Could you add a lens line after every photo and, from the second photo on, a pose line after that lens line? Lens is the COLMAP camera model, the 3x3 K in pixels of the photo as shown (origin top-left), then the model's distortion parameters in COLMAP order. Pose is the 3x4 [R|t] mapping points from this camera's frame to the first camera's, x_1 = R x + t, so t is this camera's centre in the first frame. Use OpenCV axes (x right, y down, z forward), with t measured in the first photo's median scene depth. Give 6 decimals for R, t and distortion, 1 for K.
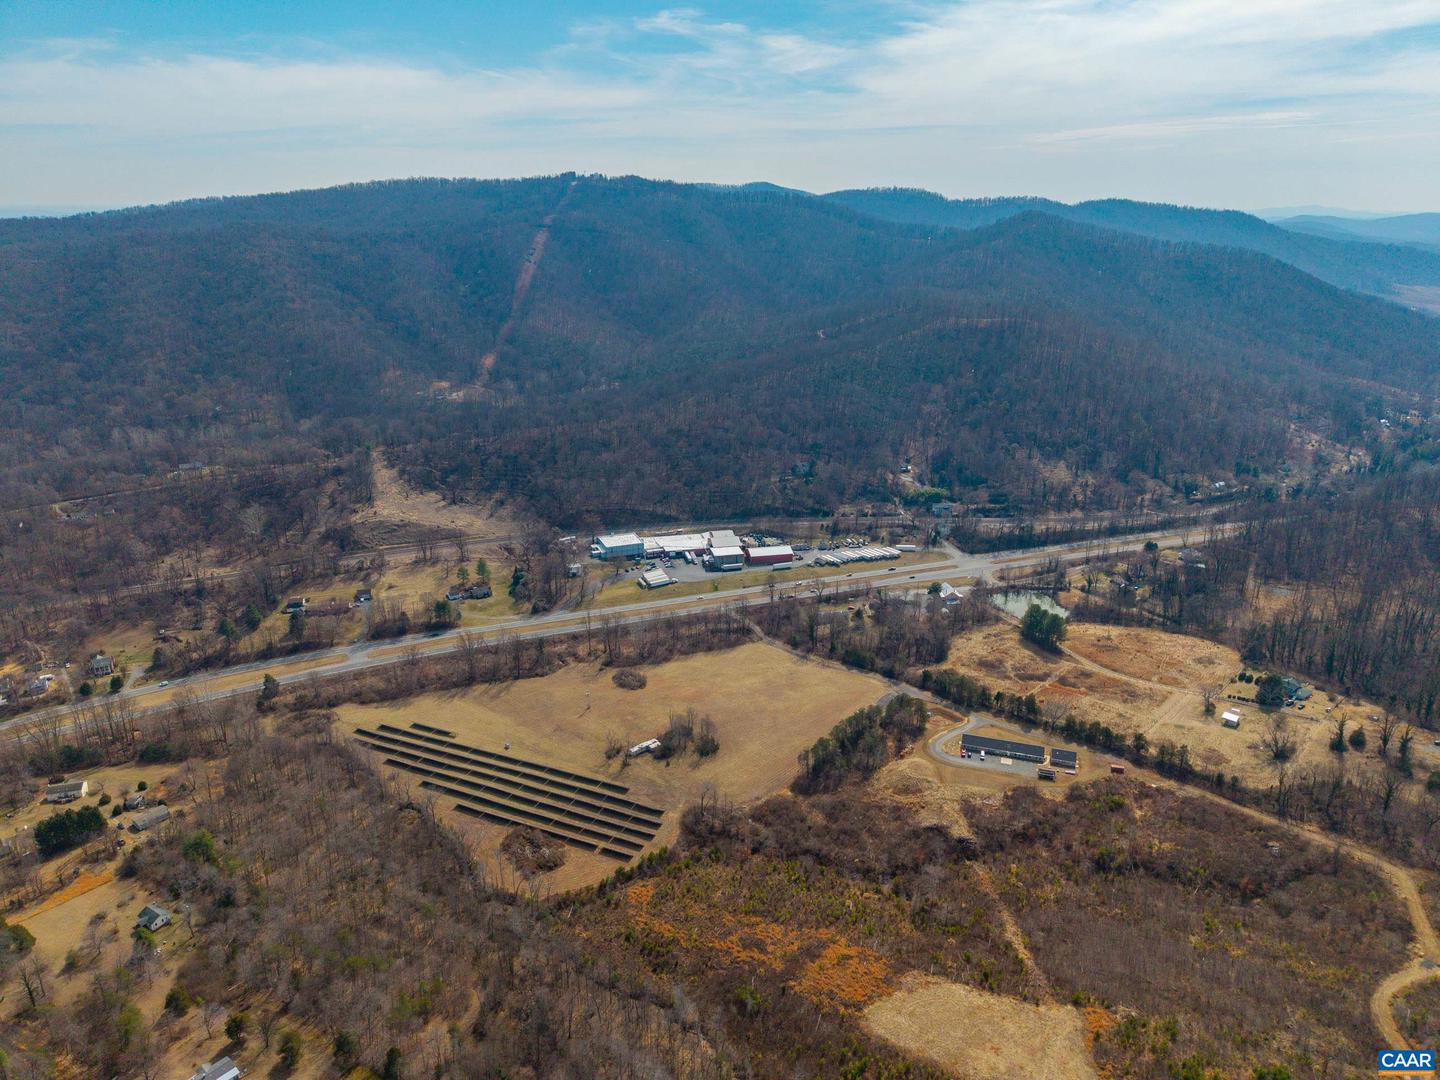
lens RADIAL K [[974.4, 0, 720.0], [0, 974.4, 540.0], [0, 0, 1]] dist [0.028440, -0.026687]
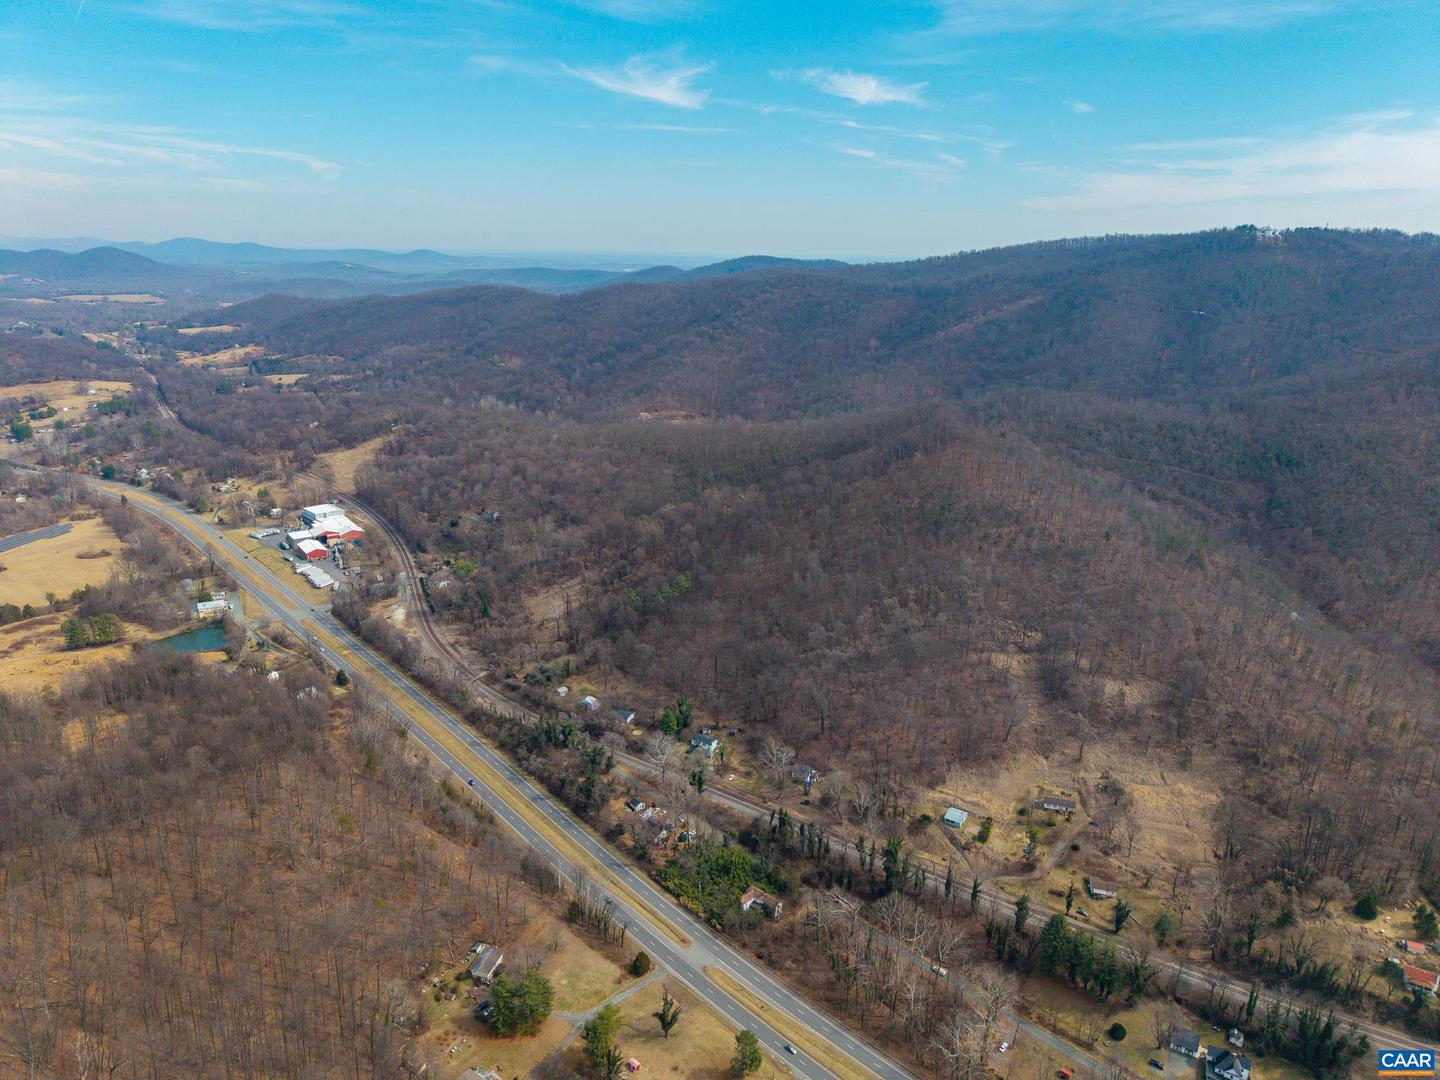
lens RADIAL K [[974.4, 0, 720.0], [0, 974.4, 540.0], [0, 0, 1]] dist [0.028440, -0.026687]
pose [[0.372335, 0.270328, -0.887857, 1.382049], [-0.315718, 0.936480, 0.152731, -0.366691], [0.872748, 0.223446, 0.434032, 1.005015]]
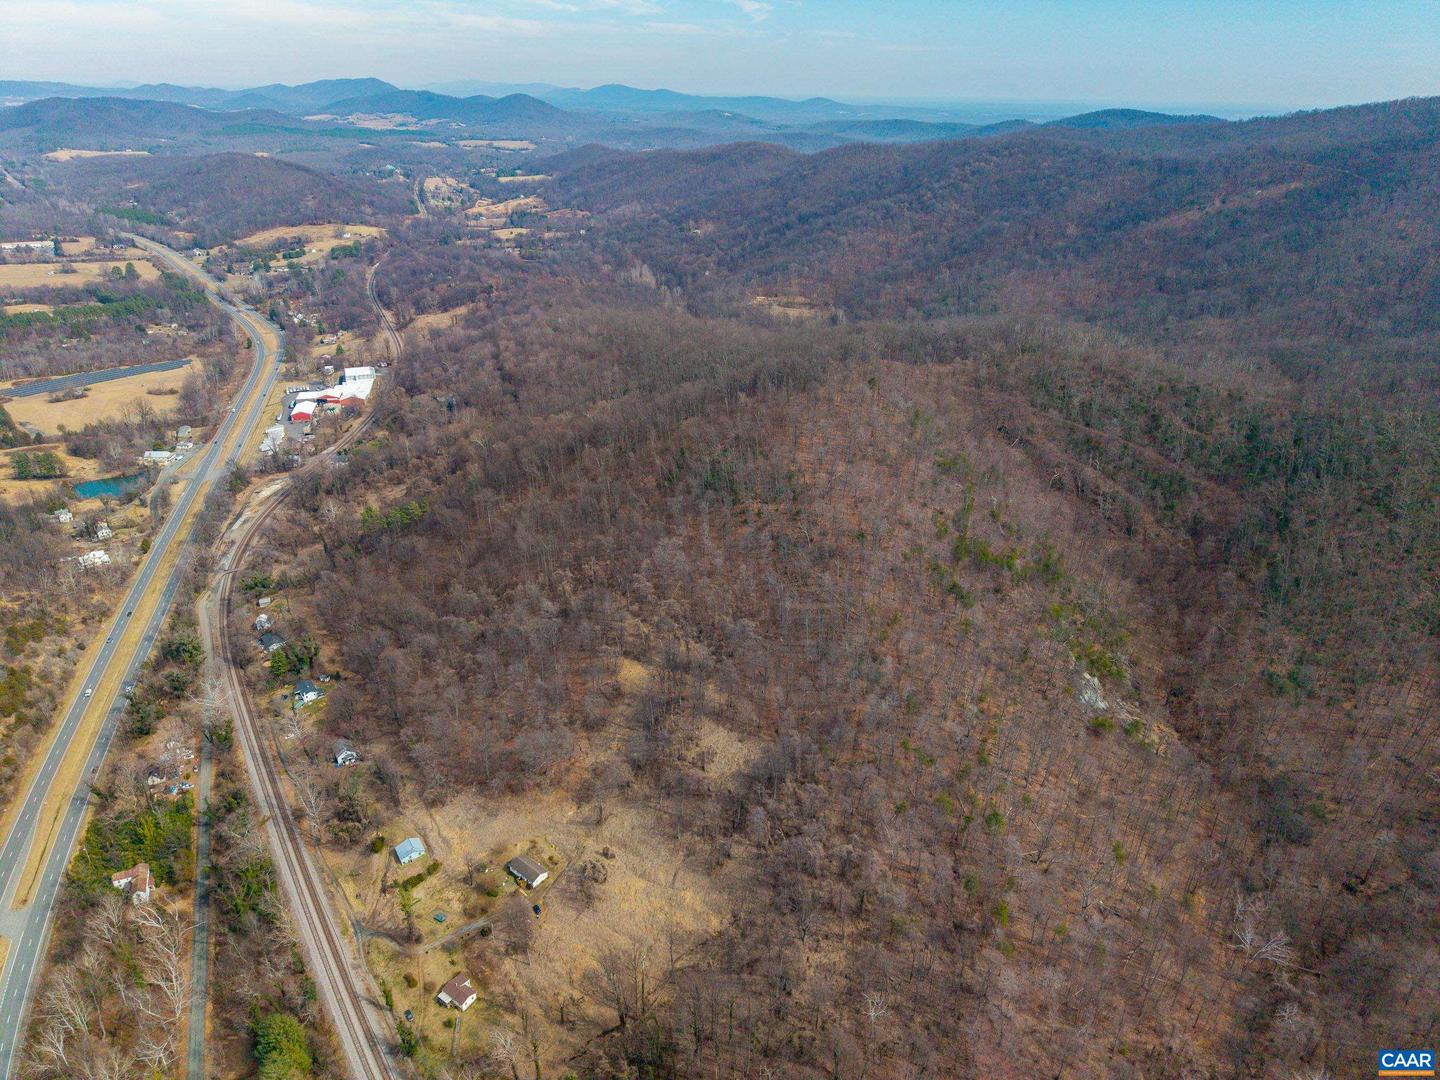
lens RADIAL K [[974.4, 0, 720.0], [0, 974.4, 540.0], [0, 0, 1]] dist [0.028440, -0.026687]
pose [[-0.029070, 0.419570, -0.907257, 1.323043], [-0.342755, 0.848428, 0.403346, -0.589769], [0.938975, 0.322692, 0.119146, 1.557895]]
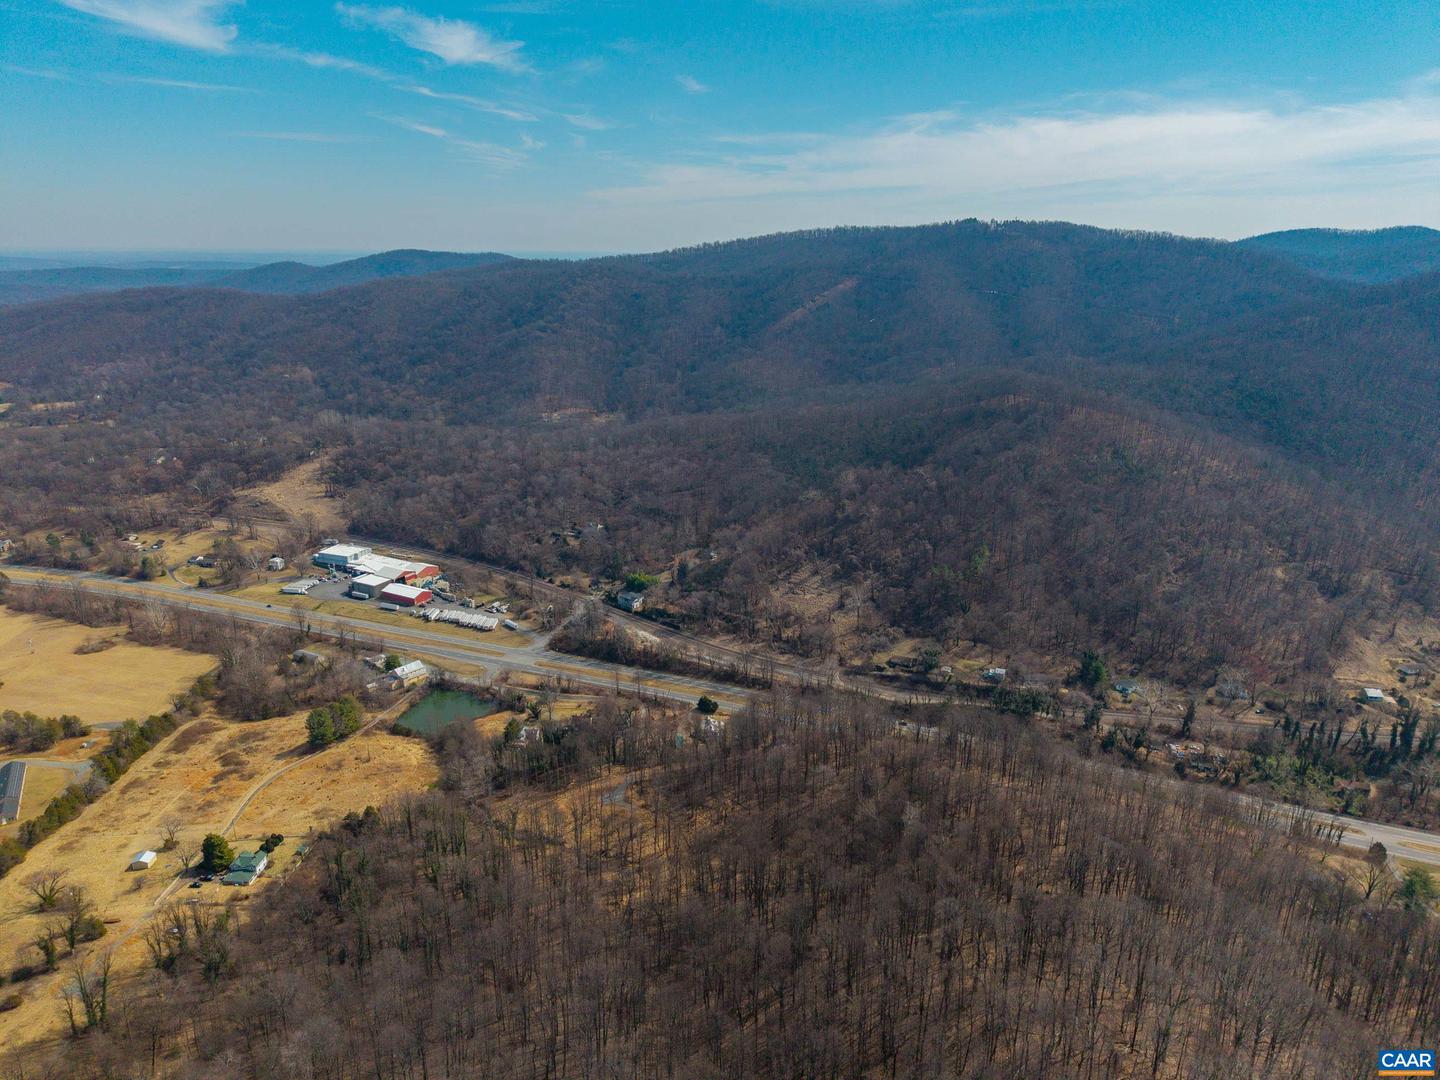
lens RADIAL K [[974.4, 0, 720.0], [0, 974.4, 540.0], [0, 0, 1]] dist [0.028440, -0.026687]
pose [[0.739823, 0.196207, -0.643556, 0.969048], [-0.224848, 0.973639, 0.038361, -0.157429], [0.634117, 0.116322, 0.764437, 0.456958]]
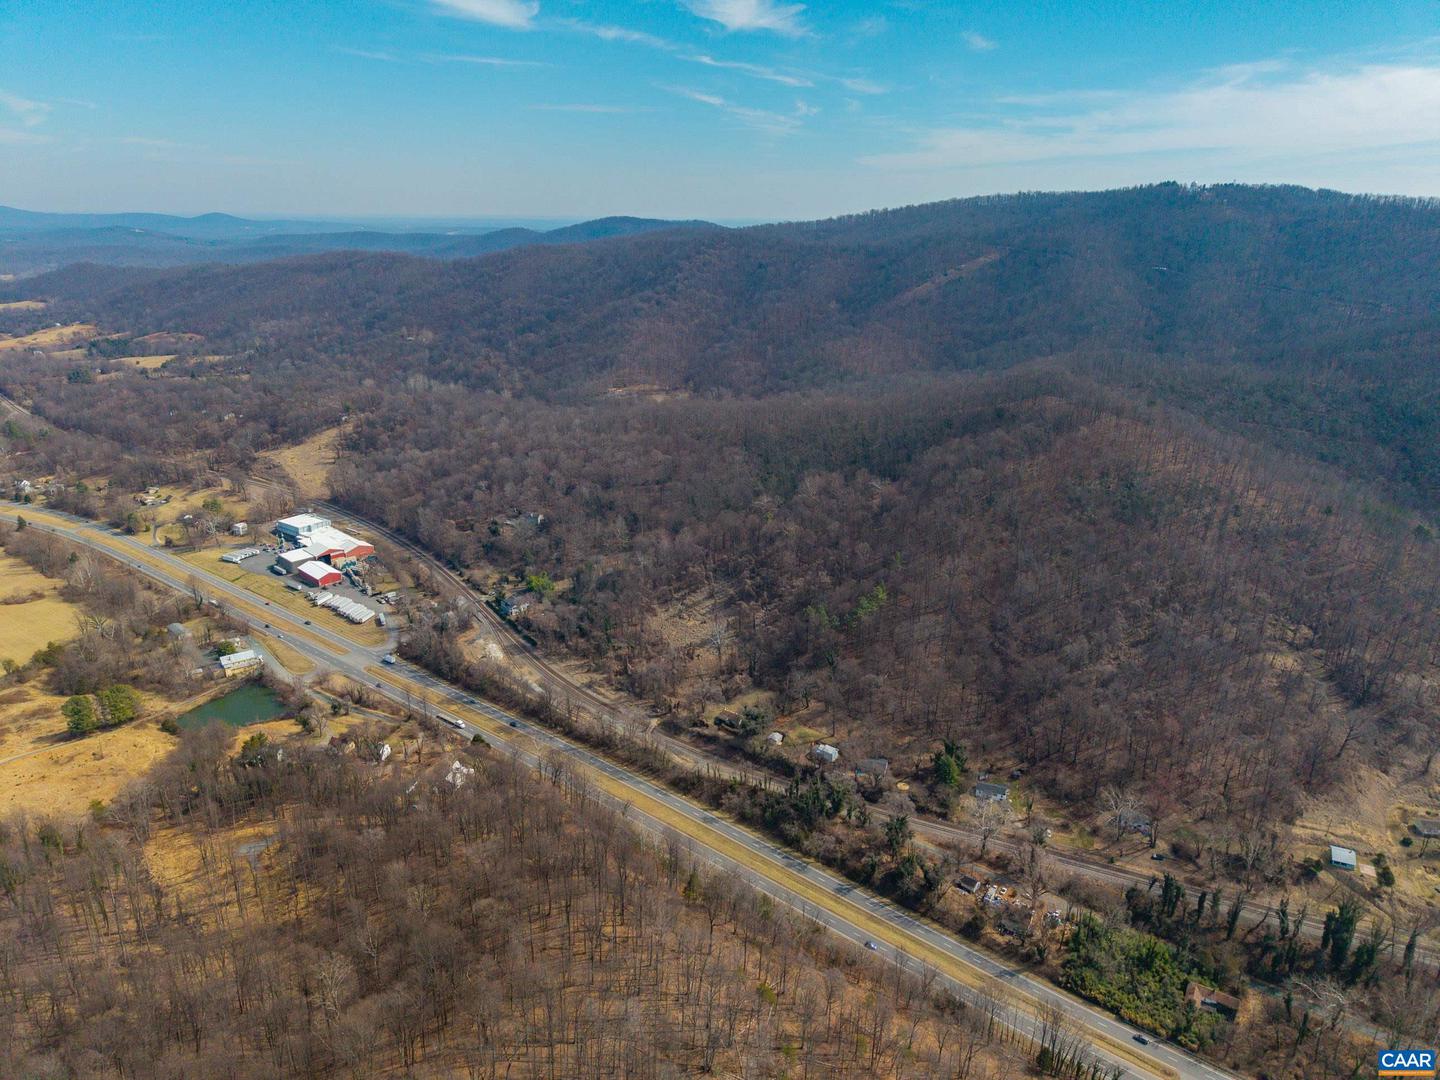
lens RADIAL K [[963.2, 0, 718.5], [0, 963.2, 565.0], [0, 0, 1]] dist [0.015316, -0.006961]
pose [[0.537944, 0.292826, -0.790487, 1.080715], [-0.284967, 0.945693, 0.156394, -0.278884], [0.793354, 0.141131, 0.592175, 0.813014]]
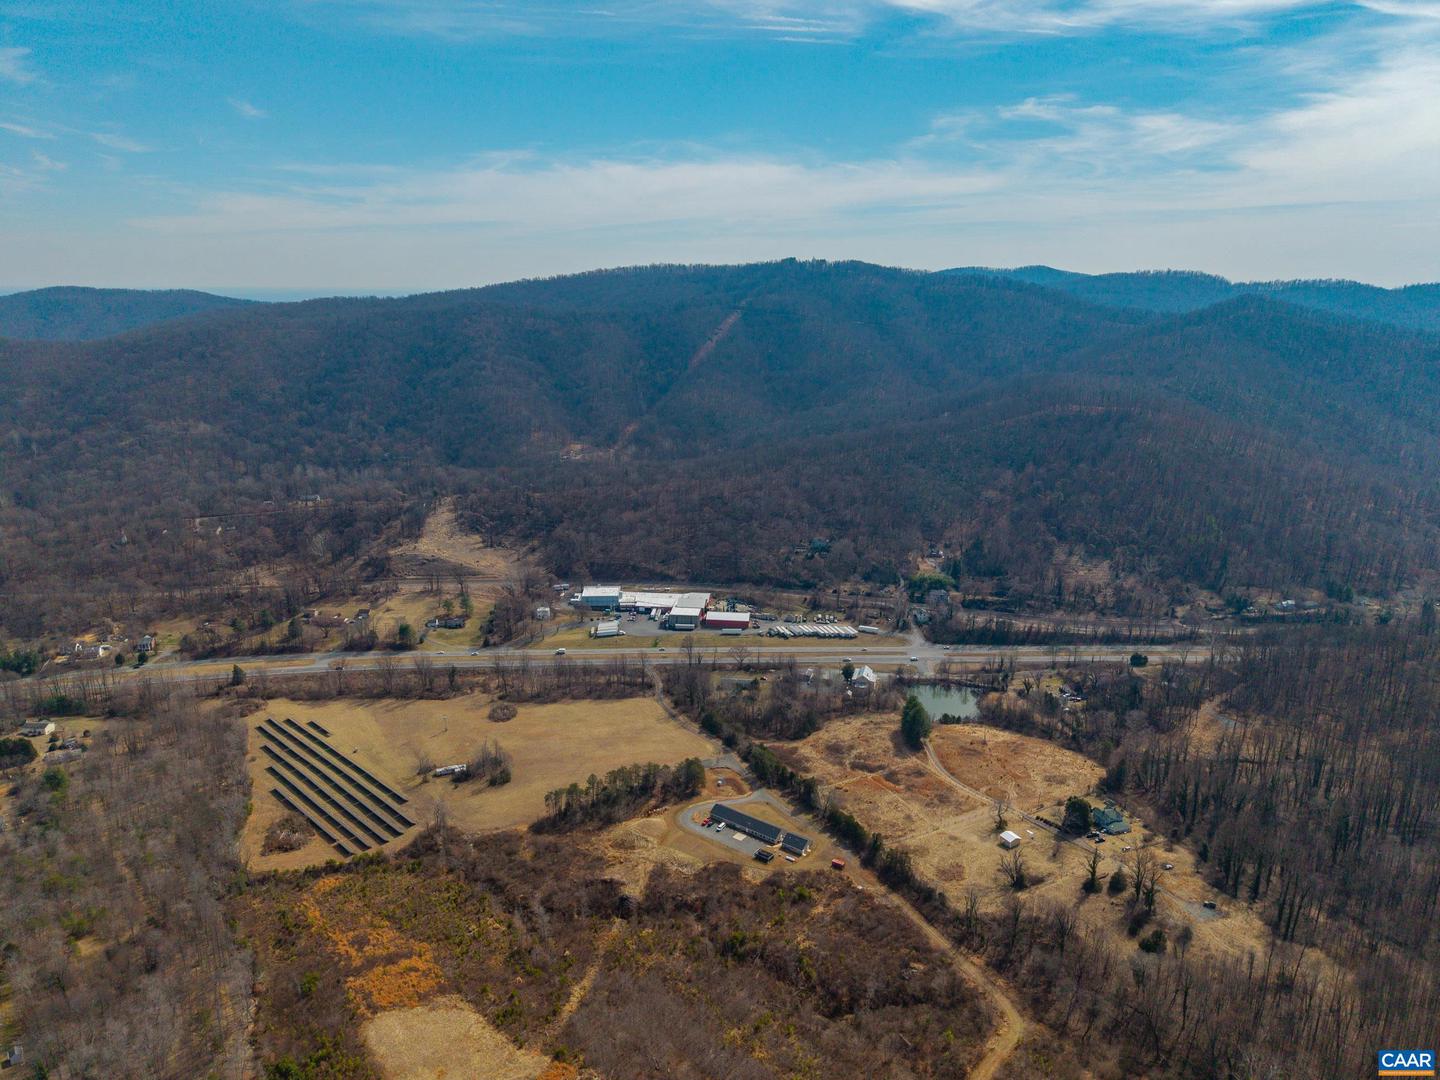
lens RADIAL K [[974.4, 0, 720.0], [0, 974.4, 540.0], [0, 0, 1]] dist [0.028440, -0.026687]
pose [[0.944502, 0.084080, -0.317562, 0.380183], [-0.108503, 0.992285, -0.059986, -0.006922], [0.310069, 0.091113, 0.946338, 0.021705]]
